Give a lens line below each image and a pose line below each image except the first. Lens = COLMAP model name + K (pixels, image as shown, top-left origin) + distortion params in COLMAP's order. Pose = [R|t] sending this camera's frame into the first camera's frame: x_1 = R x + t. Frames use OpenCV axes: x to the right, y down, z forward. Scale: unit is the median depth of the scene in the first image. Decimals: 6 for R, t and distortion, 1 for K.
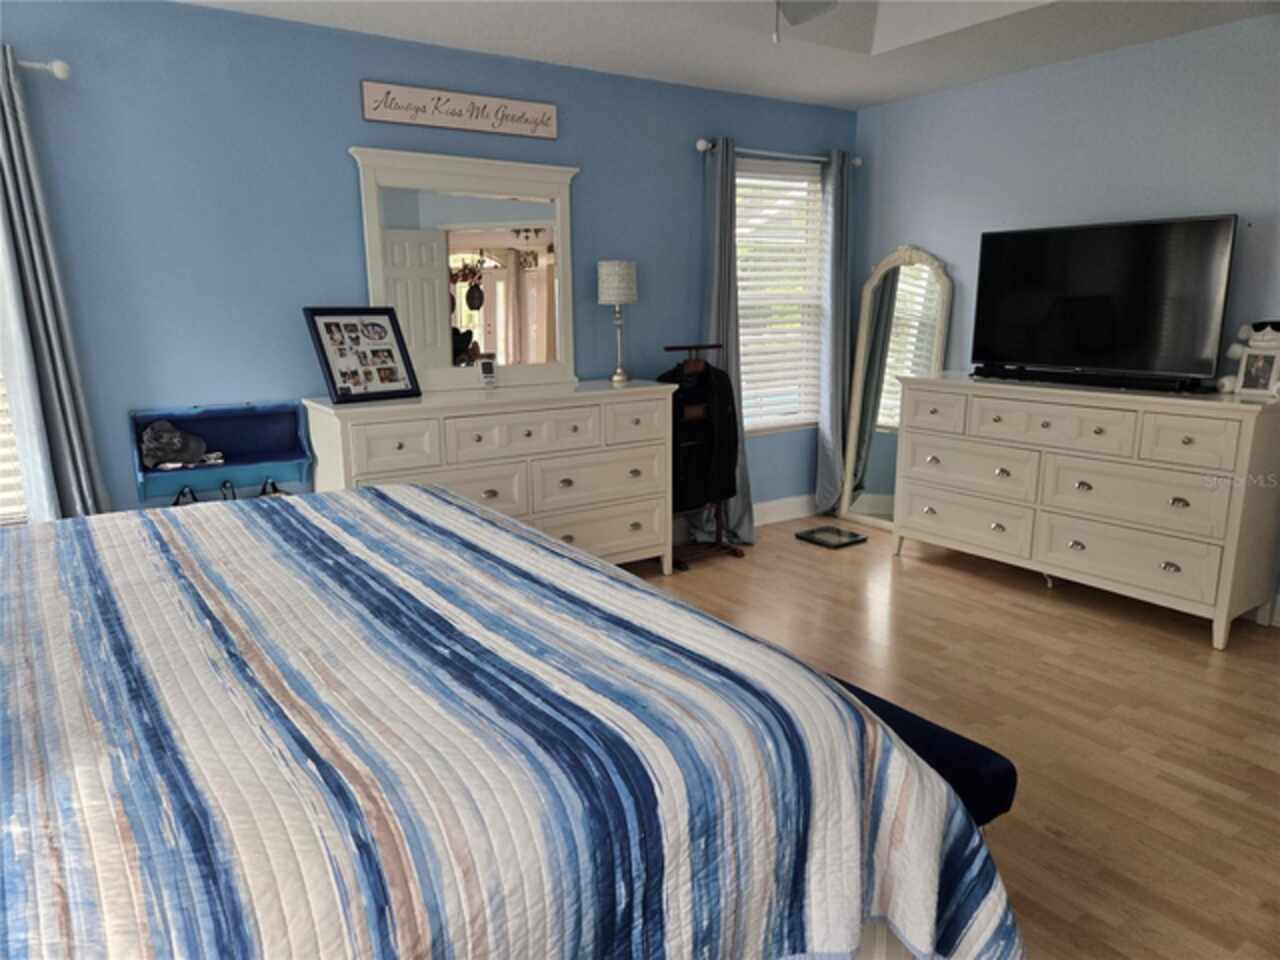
lens RADIAL K [[863.4, 0, 640.0], [0, 863.4, 480.0], [0, 0, 1]] dist [0.063529, -0.041212]
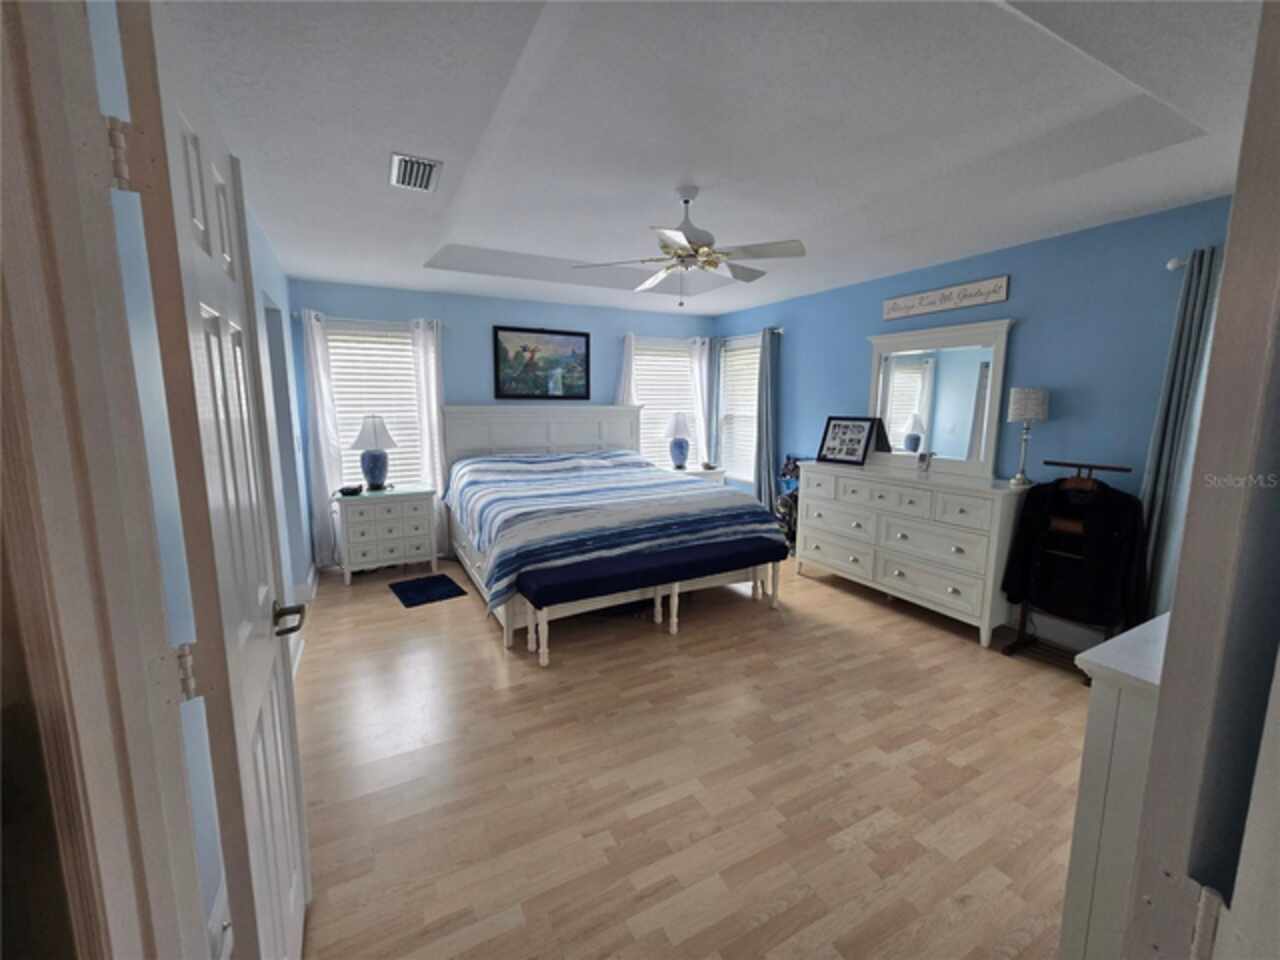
lens RADIAL K [[524.7, 0, 640.0], [0, 524.7, 480.0], [0, 0, 1]] dist [0.000185, -0.000053]
pose [[-0.108785, 0.151306, -0.982483, 0.888109], [-0.210803, 0.962358, 0.171548, -0.158361], [0.971457, 0.225772, -0.072794, 0.631453]]
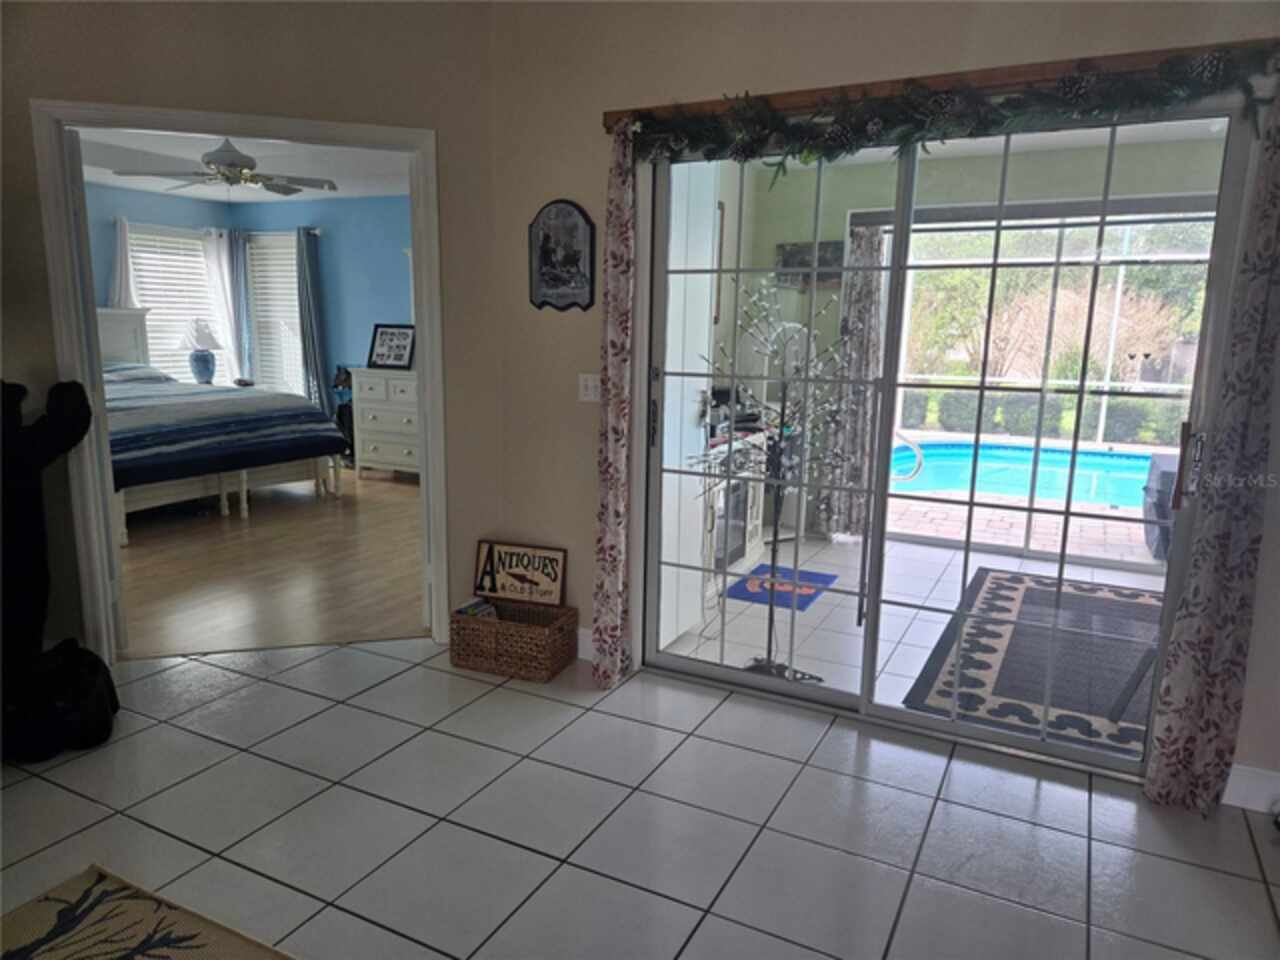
lens RADIAL K [[863.4, 0, 640.0], [0, 863.4, 480.0], [0, 0, 1]] dist [0.063529, -0.041212]
pose [[0.479310, 0.170250, -0.860974, 1.753947], [-0.204767, 0.975624, 0.078925, -0.114445], [0.853424, 0.138469, 0.502488, 0.486464]]
